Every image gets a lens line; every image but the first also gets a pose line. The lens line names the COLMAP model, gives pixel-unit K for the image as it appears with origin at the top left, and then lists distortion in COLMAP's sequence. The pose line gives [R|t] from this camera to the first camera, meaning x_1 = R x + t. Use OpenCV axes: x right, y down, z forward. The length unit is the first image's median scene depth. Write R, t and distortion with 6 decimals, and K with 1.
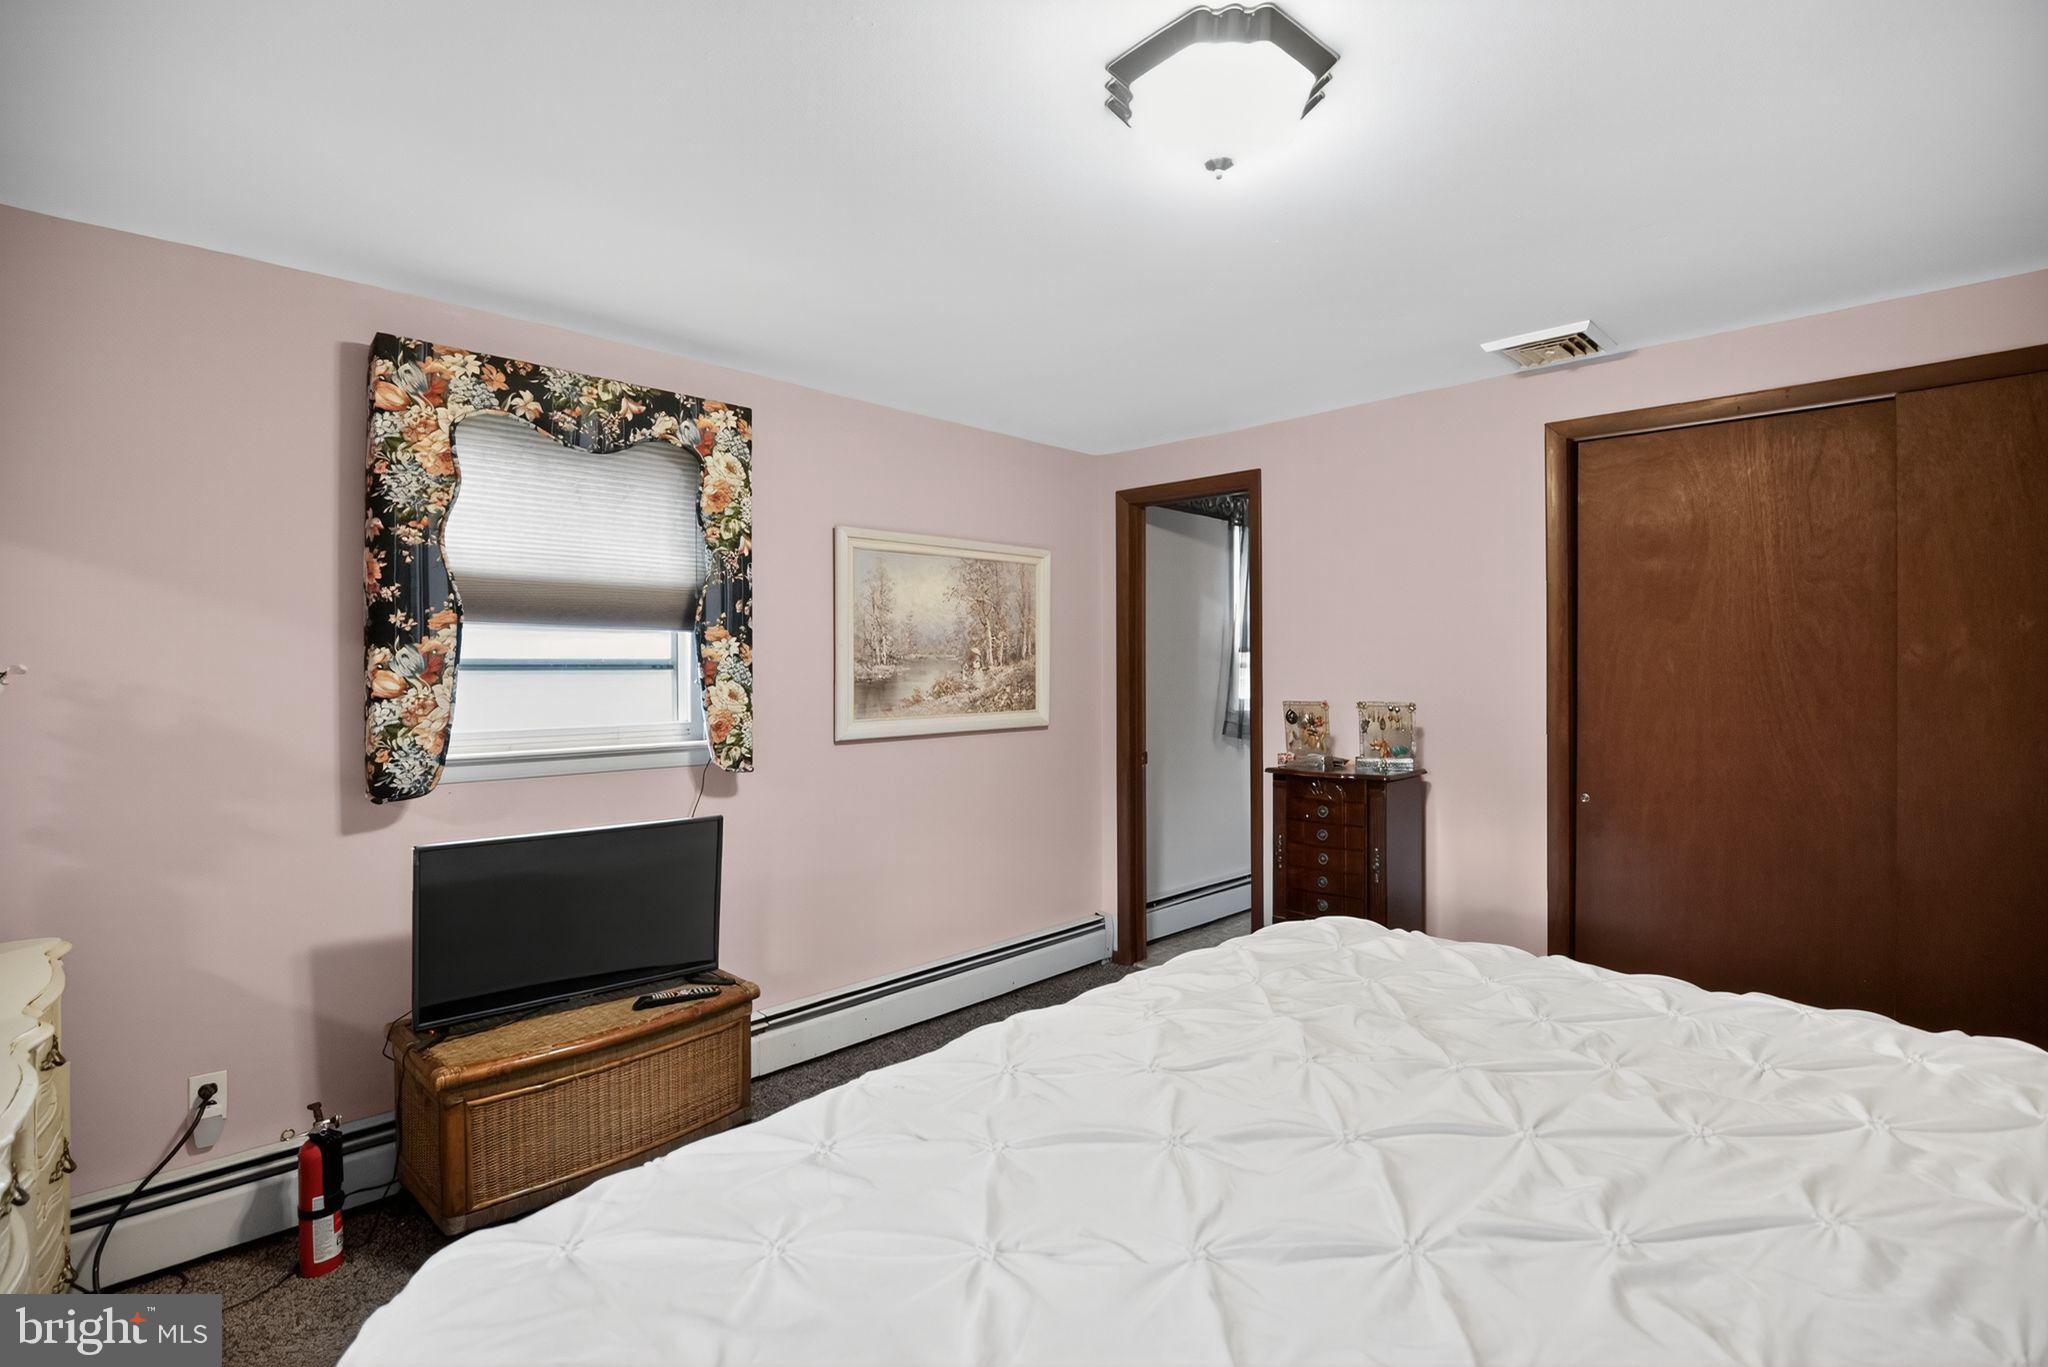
lens RADIAL K [[948.6, 0, 1025.2], [0, 948.6, 677.1], [0, 0, 1]] dist [-0.033161, 0.001691]
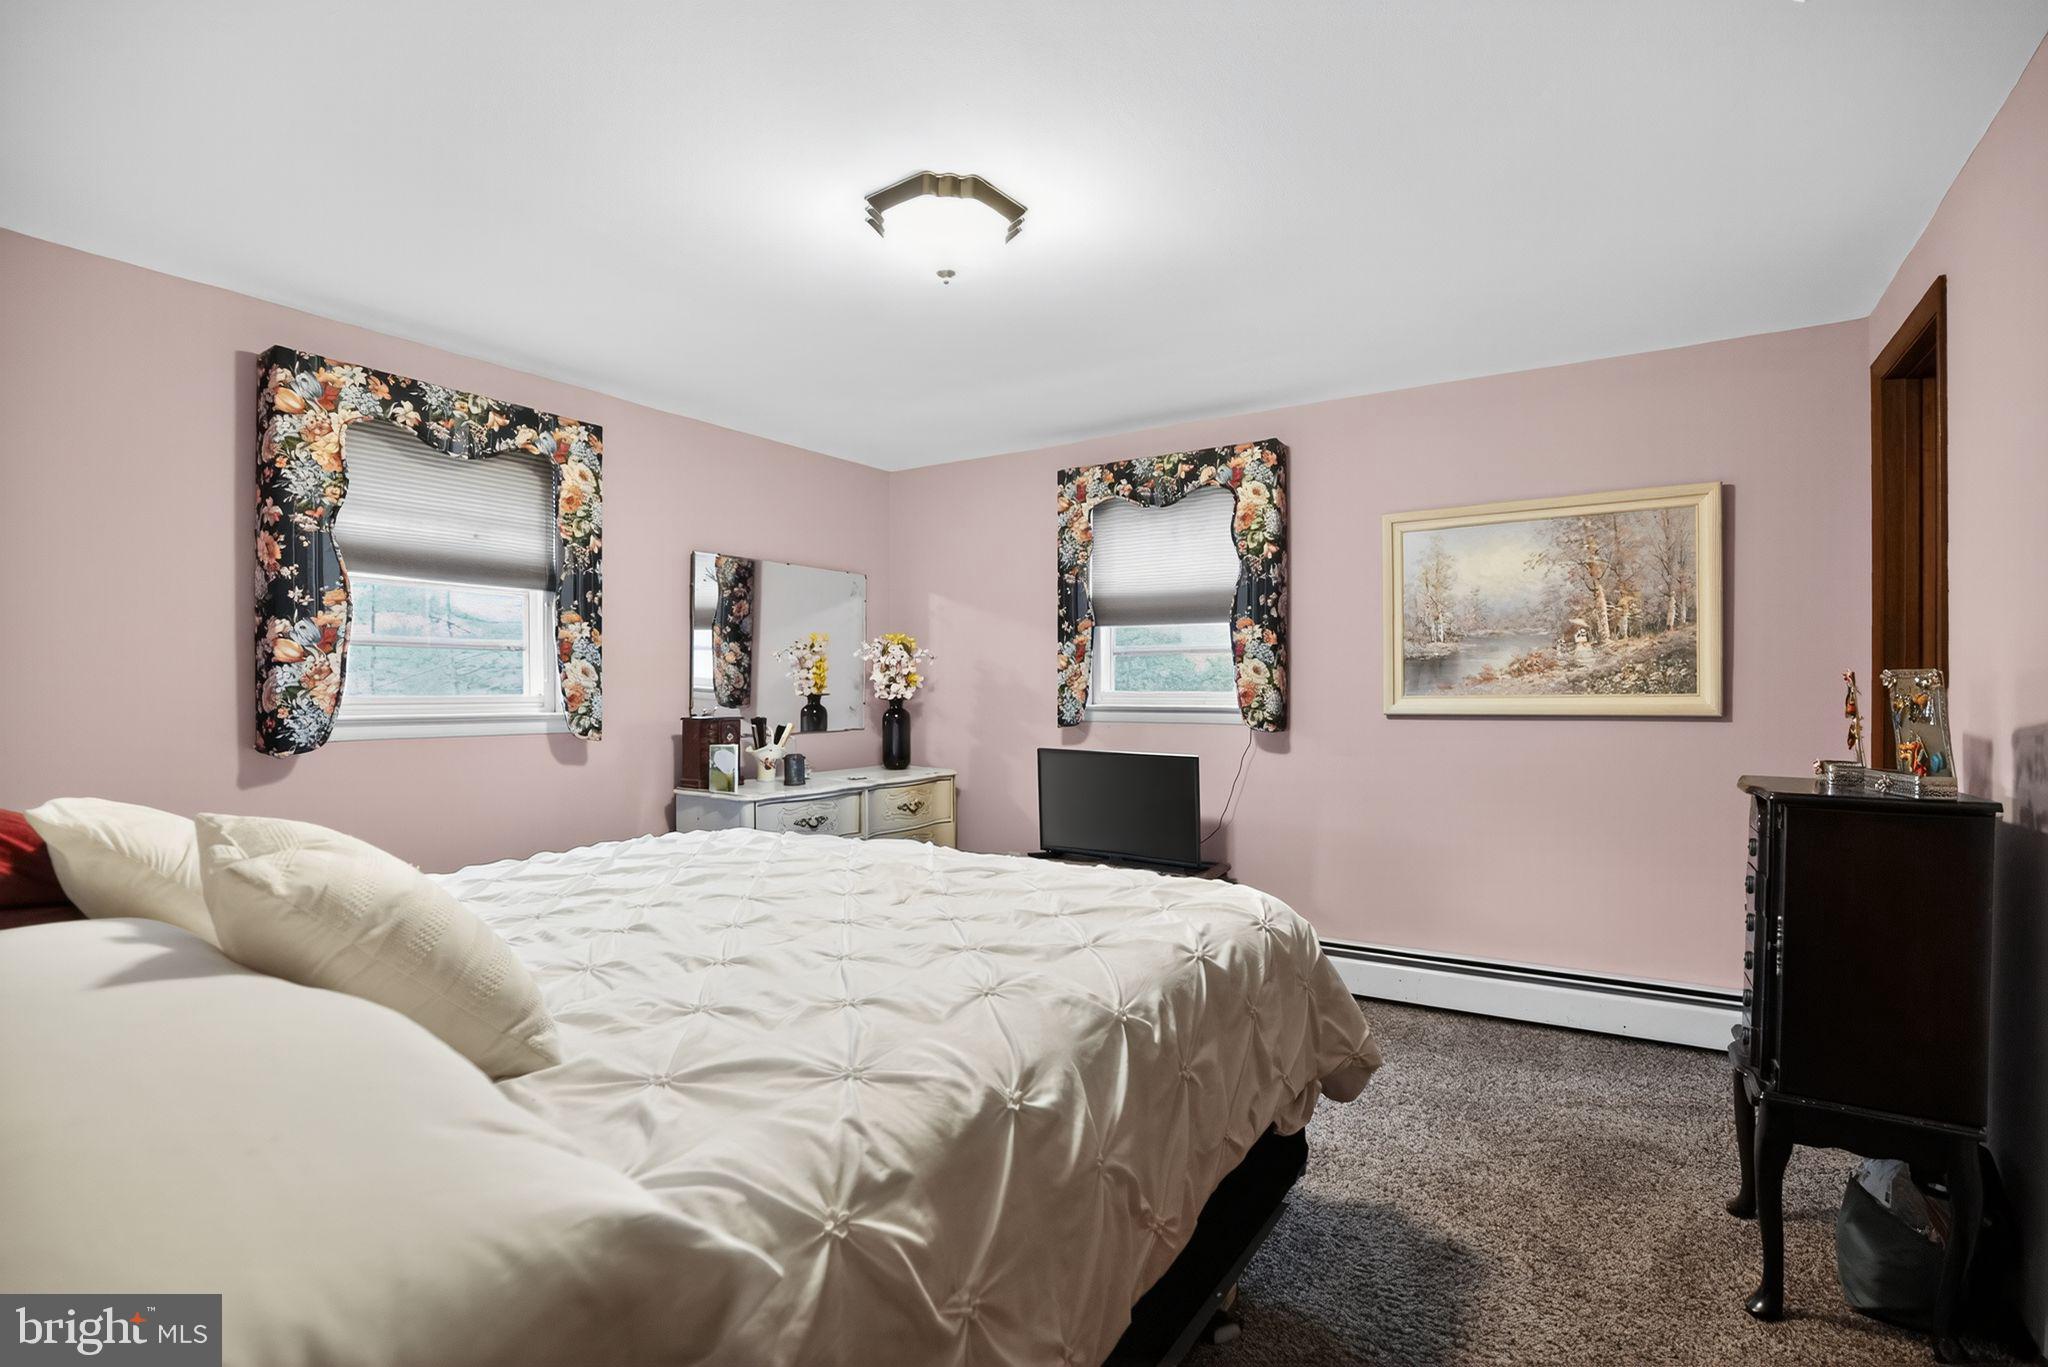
lens RADIAL K [[948.6, 0, 1025.4], [0, 948.6, 686.8], [0, 0, 1]] dist [-0.033161, 0.001691]
pose [[0.210366, 0.002582, -0.977619, 0.709373], [-0.004805, 0.999987, 0.001607, 0.033449], [0.977611, 0.004360, 0.210376, 0.348015]]
